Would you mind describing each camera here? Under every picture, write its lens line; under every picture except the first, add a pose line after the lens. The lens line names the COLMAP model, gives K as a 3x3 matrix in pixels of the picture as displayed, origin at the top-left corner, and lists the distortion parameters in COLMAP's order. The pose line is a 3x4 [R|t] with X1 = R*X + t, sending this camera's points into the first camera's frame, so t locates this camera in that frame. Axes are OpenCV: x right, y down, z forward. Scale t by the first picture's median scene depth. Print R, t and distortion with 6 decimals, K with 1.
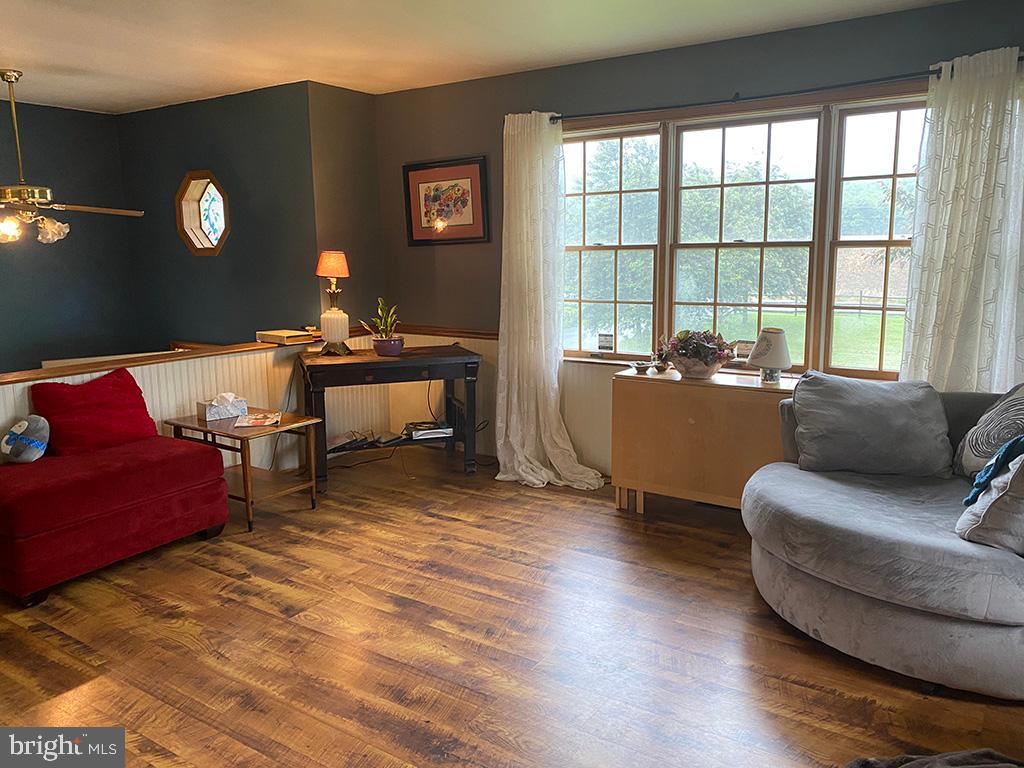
lens RADIAL K [[782.6, 0, 512.5], [0, 782.6, 377.3], [0, 0, 1]] dist [0.048894, -0.060314]
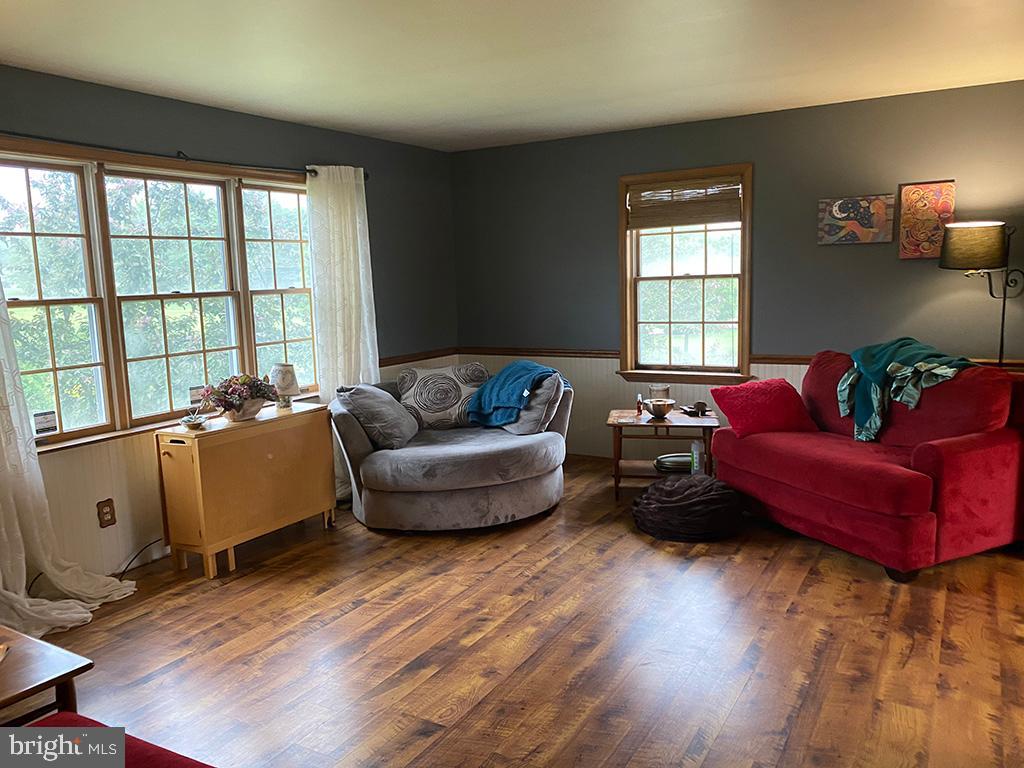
lens RADIAL K [[782.6, 0, 519.9], [0, 782.6, 377.5], [0, 0, 1]] dist [0.048894, -0.060314]
pose [[-0.068543, -0.116107, 0.990869, -0.758917], [0.197904, 0.971884, 0.127573, -0.105764], [-0.977822, 0.204841, -0.043638, 0.619517]]
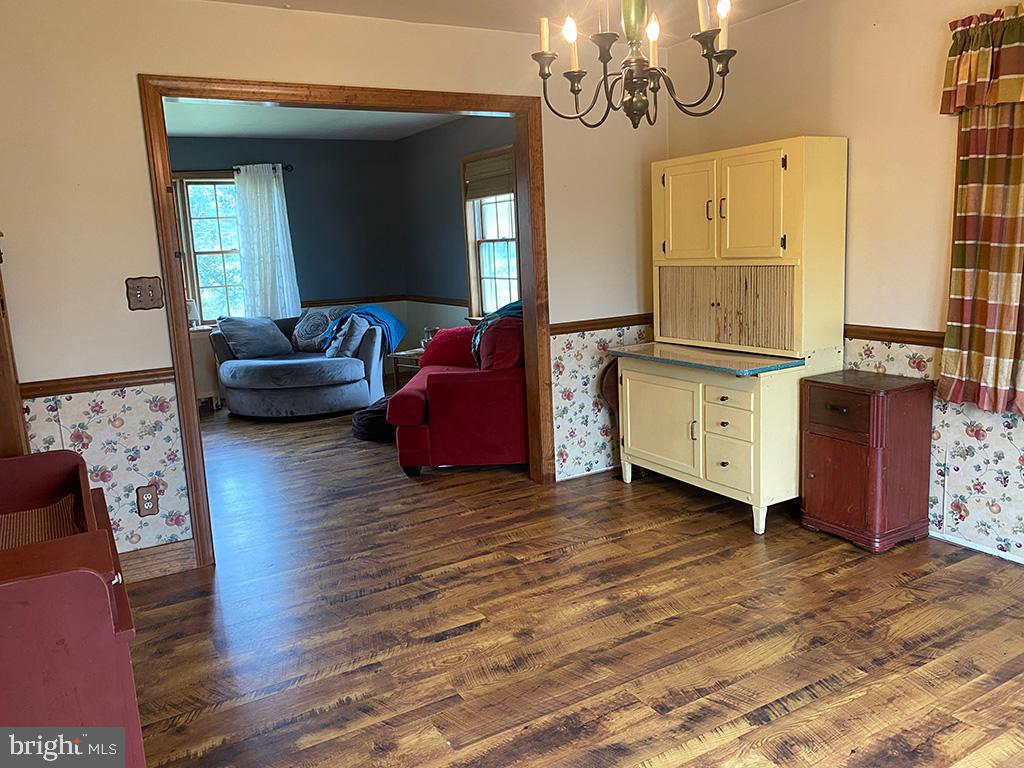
lens RADIAL K [[782.6, 0, 508.9], [0, 782.6, 376.6], [0, 0, 1]] dist [0.048894, -0.060314]
pose [[0.433779, -0.156282, 0.887362, -0.875750], [0.187159, 0.978990, 0.080928, 0.093248], [-0.881367, 0.130973, 0.453915, -0.410565]]
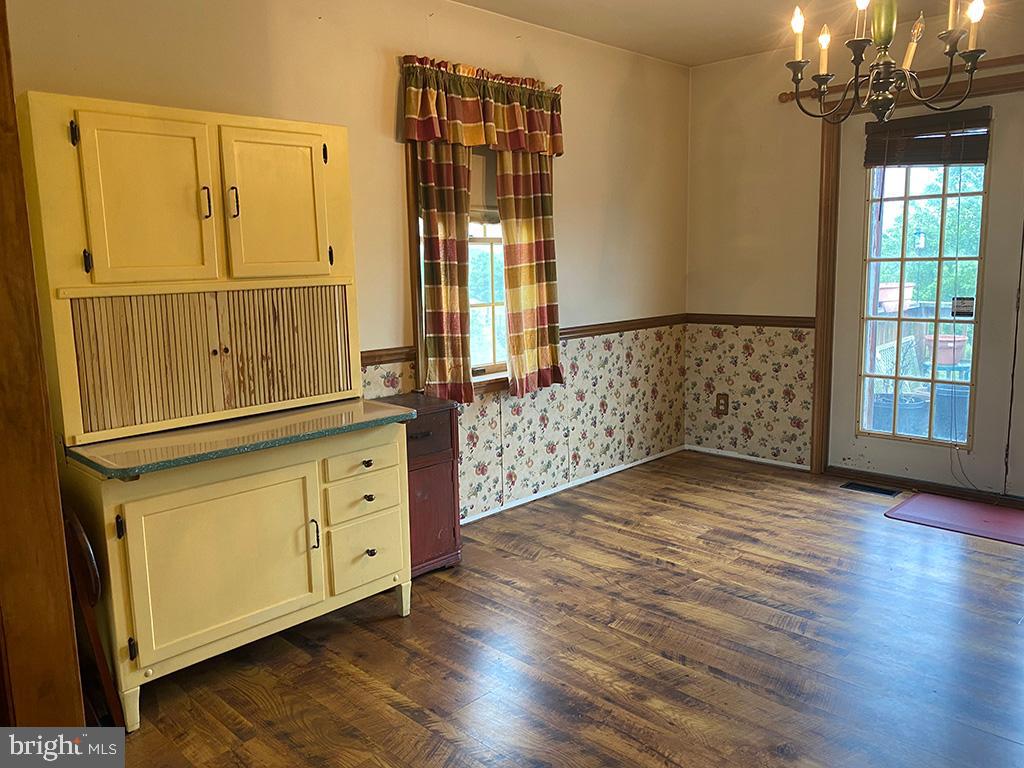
lens RADIAL K [[782.6, 0, 508.4], [0, 782.6, 375.2], [0, 0, 1]] dist [0.048894, -0.060314]
pose [[-0.982413, 0.010716, 0.186413, -0.254389], [0.067910, 0.950488, 0.303250, -0.017234], [-0.173934, 0.310576, -0.934500, 0.306037]]
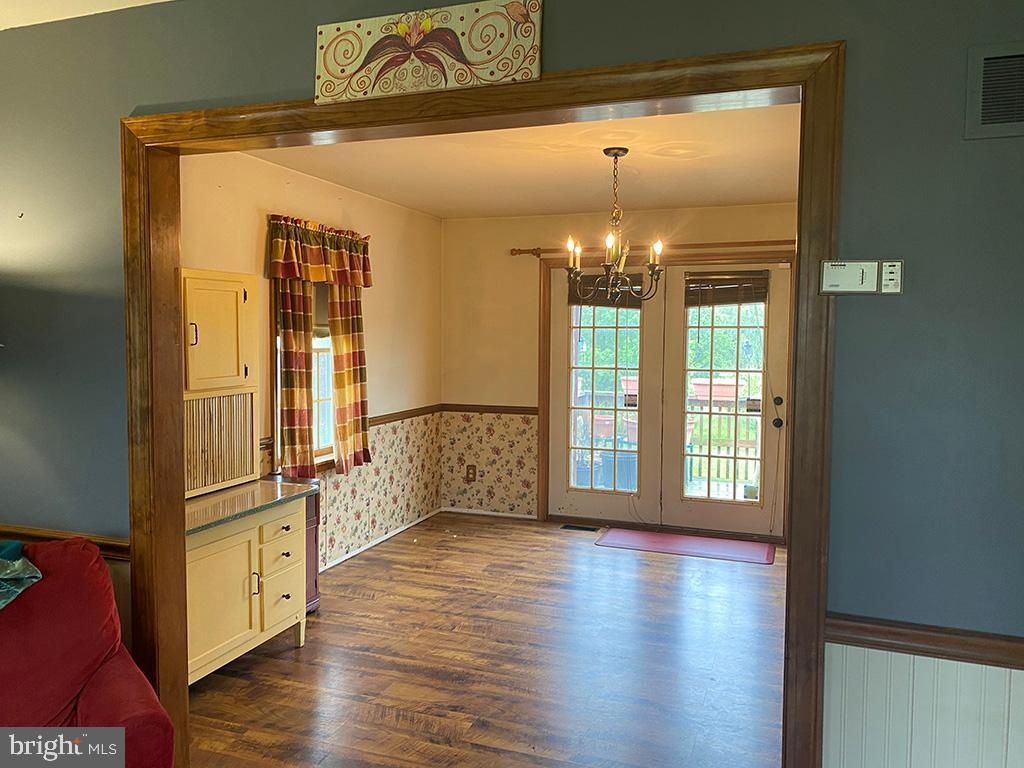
lens RADIAL K [[782.6, 0, 511.9], [0, 782.6, 377.7], [0, 0, 1]] dist [0.048894, -0.060314]
pose [[-0.968661, 0.022996, -0.247320, -0.058367], [-0.033329, 0.974668, 0.221161, -0.115902], [0.246140, 0.222473, -0.943356, 0.572345]]
